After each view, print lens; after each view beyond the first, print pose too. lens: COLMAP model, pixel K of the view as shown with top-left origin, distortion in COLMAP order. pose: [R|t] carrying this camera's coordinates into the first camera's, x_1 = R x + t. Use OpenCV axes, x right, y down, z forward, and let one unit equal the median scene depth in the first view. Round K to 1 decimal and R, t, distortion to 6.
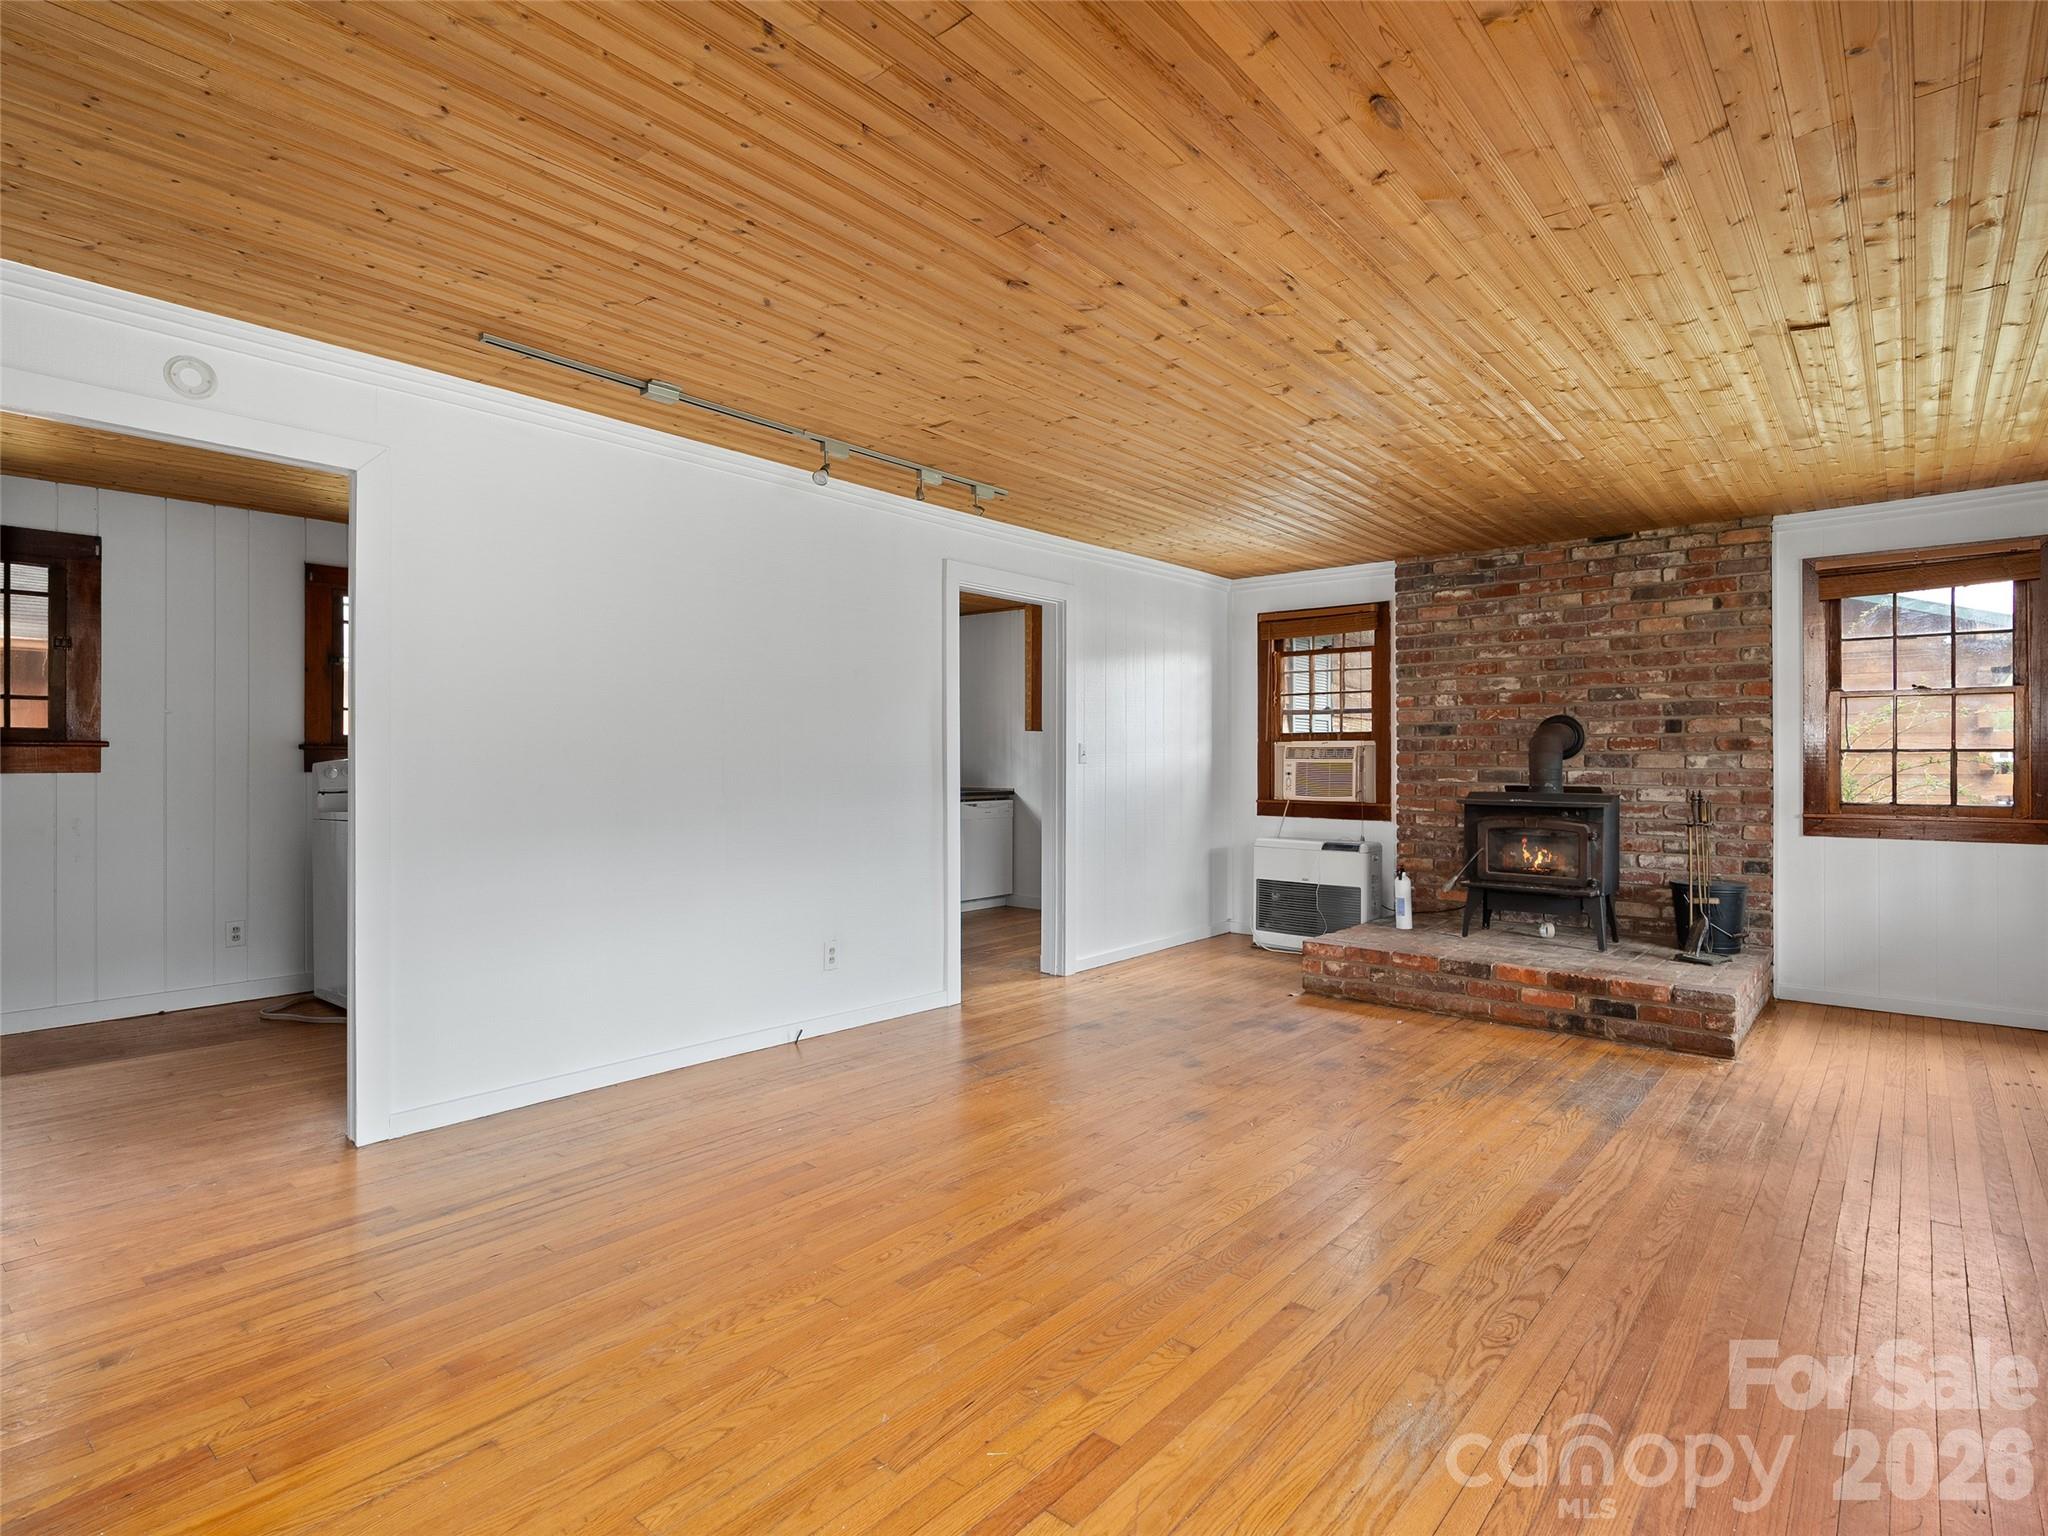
lens RADIAL K [[1043.6, 0, 1024.7], [0, 1043.6, 761.1], [0, 0, 1]] dist [-0.014636, 0.005215]
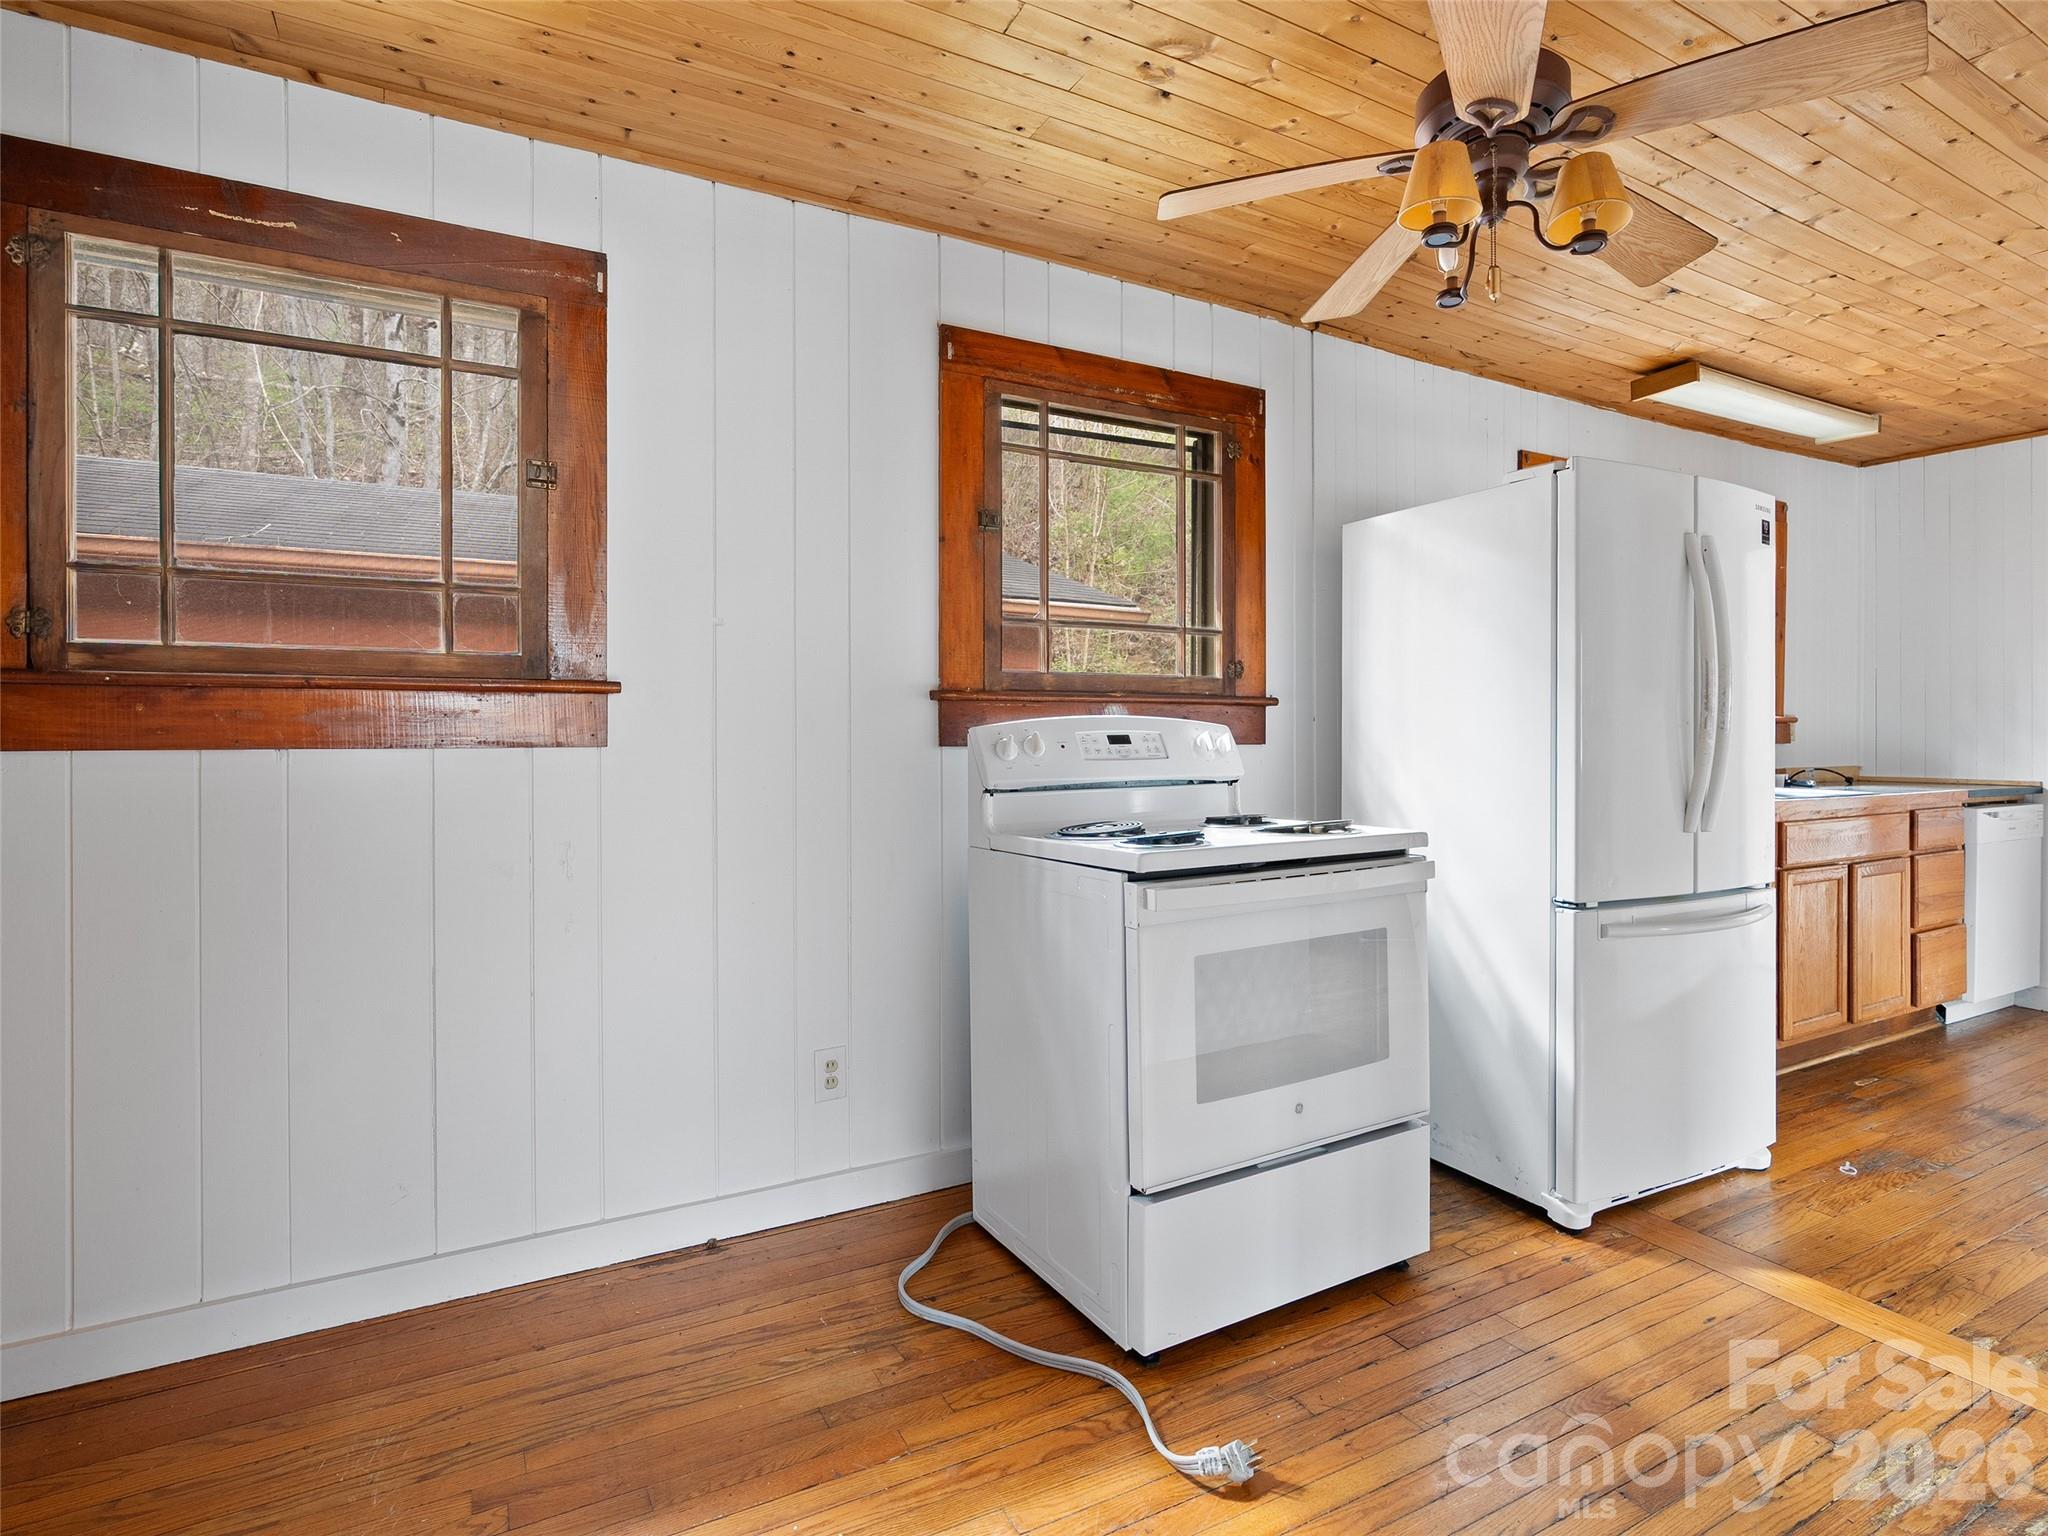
lens RADIAL K [[1043.6, 0, 1015.4], [0, 1043.6, 752.0], [0, 0, 1]] dist [-0.014636, 0.005215]
pose [[0.936015, 0.000533, -0.351960, -0.491368], [0.002130, 0.999972, 0.007179, 0.009800], [0.351954, -0.007470, 0.935988, 0.553384]]
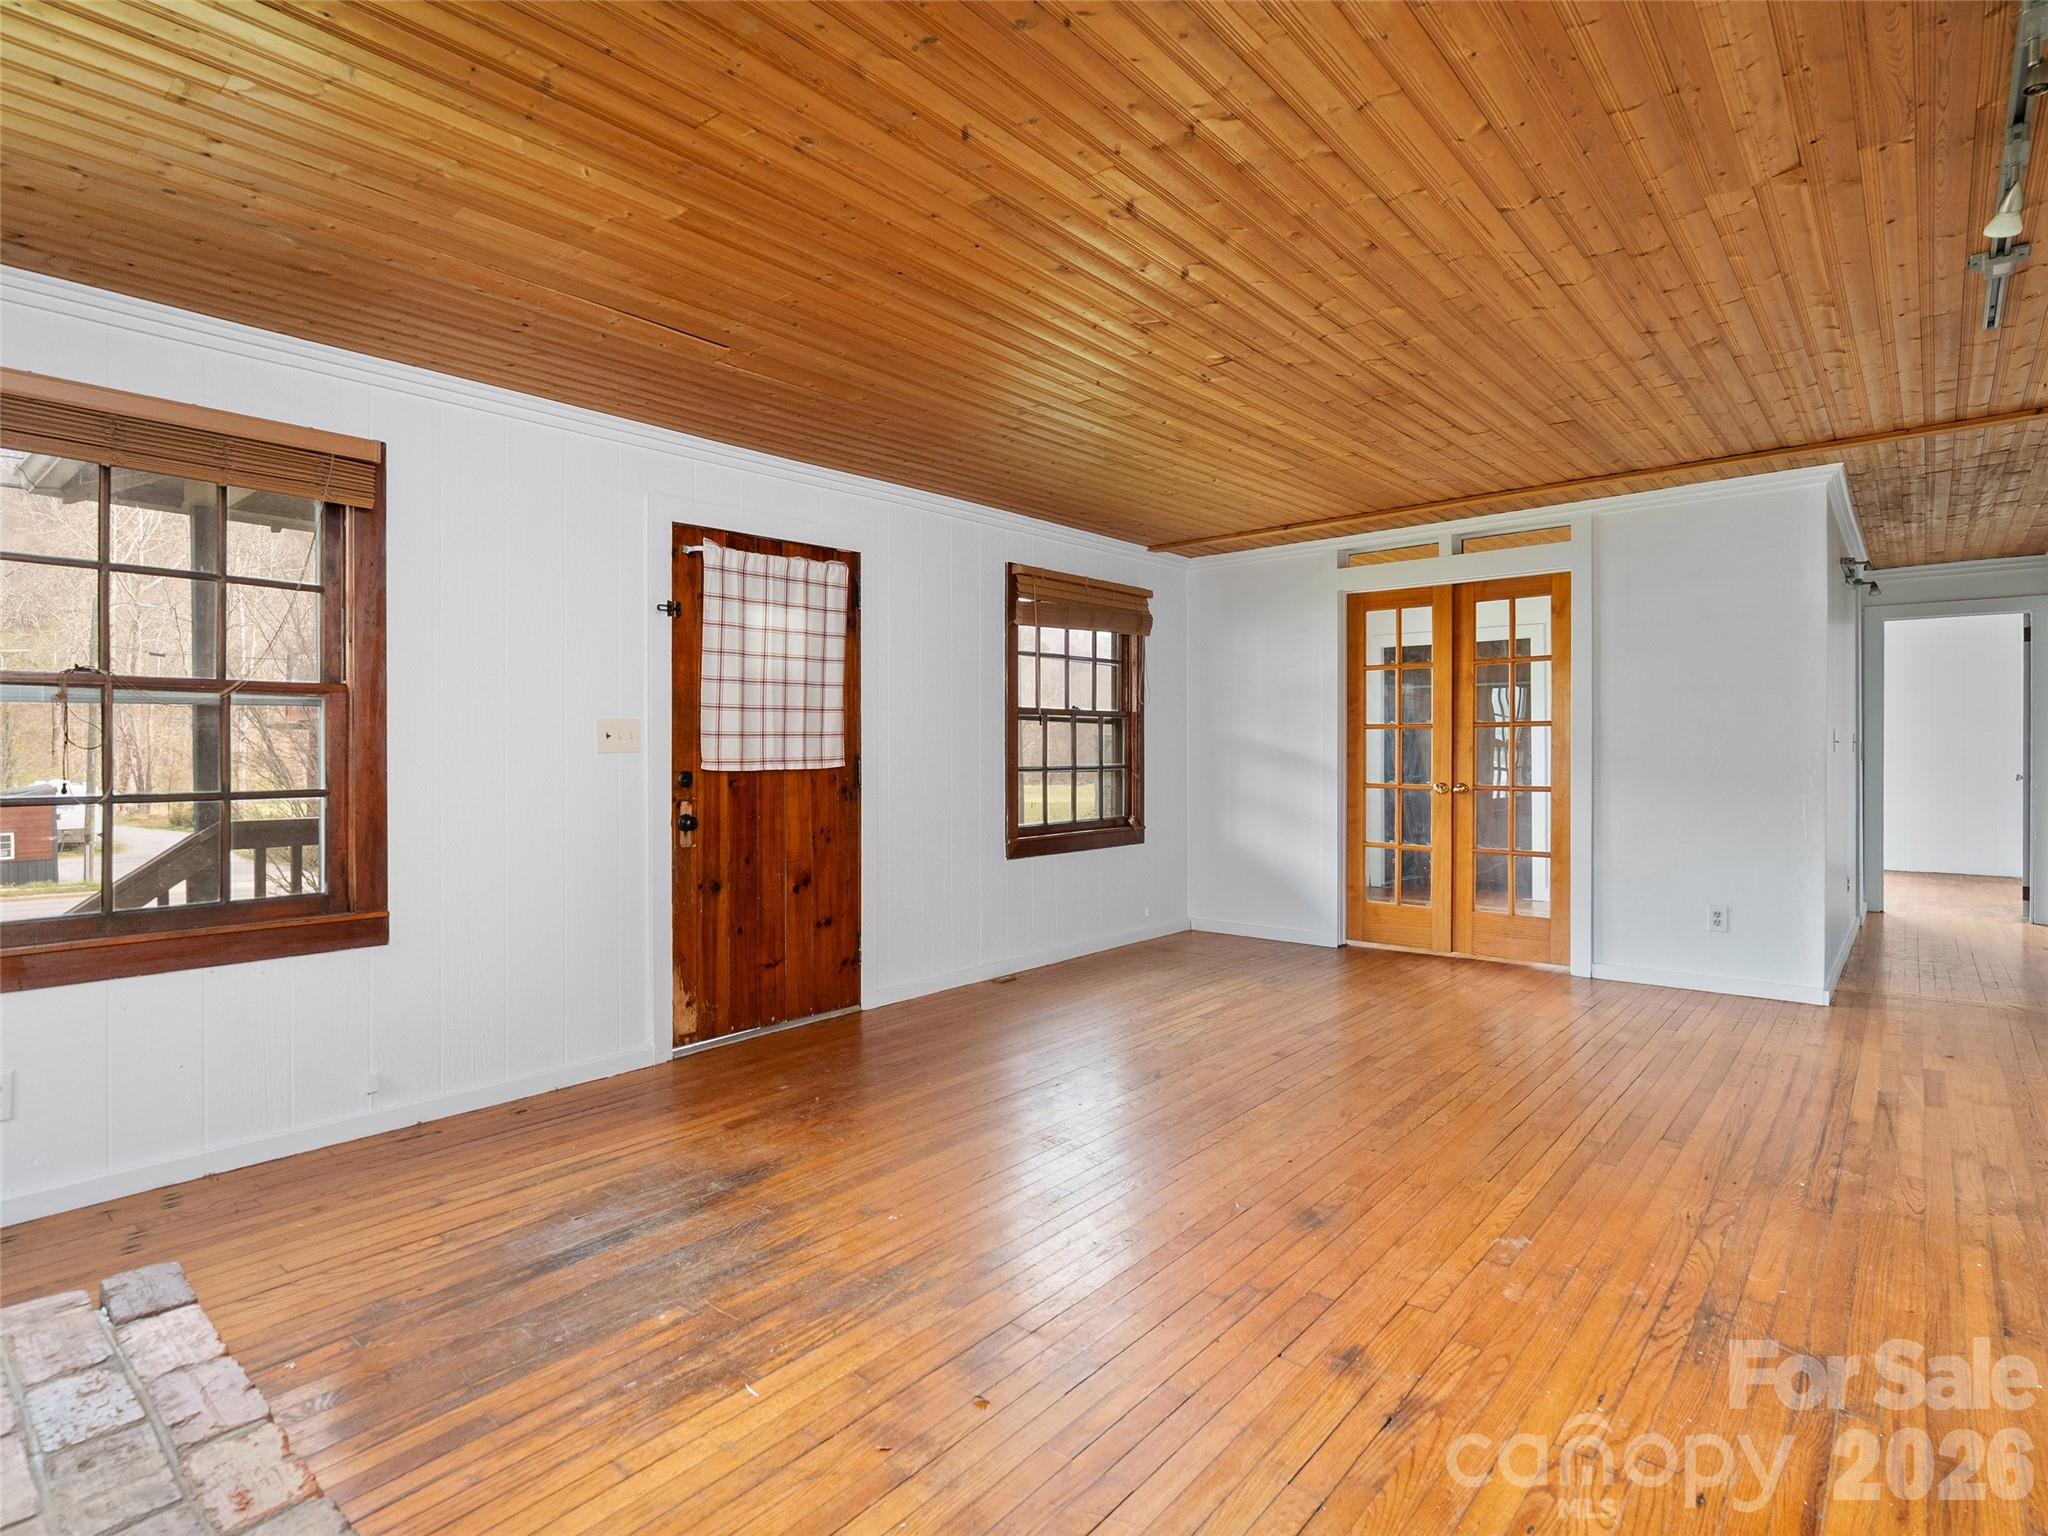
lens RADIAL K [[1043.6, 0, 1026.4], [0, 1043.6, 755.5], [0, 0, 1]] dist [-0.014636, 0.005215]
pose [[-0.999976, 0.006935, 0.000427, 0.239851], [0.006934, 0.999974, -0.001708, 0.004683], [-0.000439, -0.001705, -0.999998, 1.144446]]
